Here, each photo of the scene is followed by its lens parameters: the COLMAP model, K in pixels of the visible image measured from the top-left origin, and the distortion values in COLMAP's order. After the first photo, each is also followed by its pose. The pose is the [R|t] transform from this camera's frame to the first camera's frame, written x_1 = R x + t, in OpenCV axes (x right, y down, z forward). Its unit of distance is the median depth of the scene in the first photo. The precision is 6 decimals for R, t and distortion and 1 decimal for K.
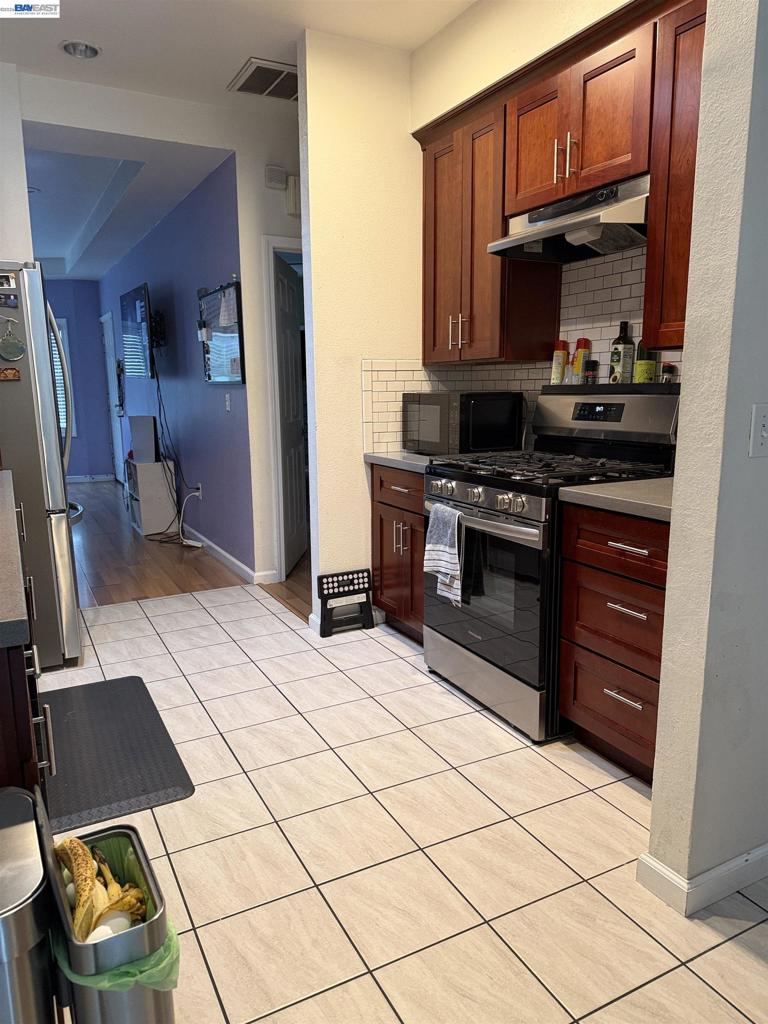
lens RADIAL K [[730.6, 0, 384.7], [0, 730.6, 514.4], [0, 0, 1]] dist [0.069850, -0.075602]
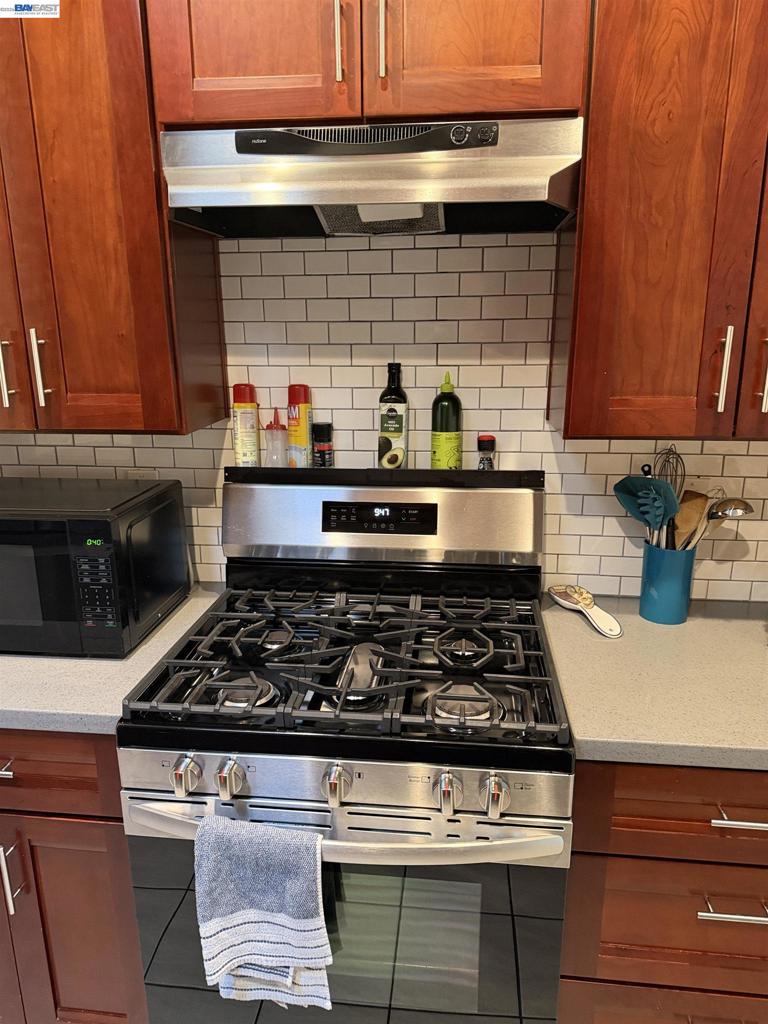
lens RADIAL K [[730.6, 0, 383.7], [0, 730.6, 516.1], [0, 0, 1]] dist [0.069850, -0.075602]
pose [[0.563850, -0.203772, 0.800344, -0.171306], [0.143304, 0.978523, 0.148178, -0.229113], [-0.813349, 0.031142, 0.580942, 0.670768]]
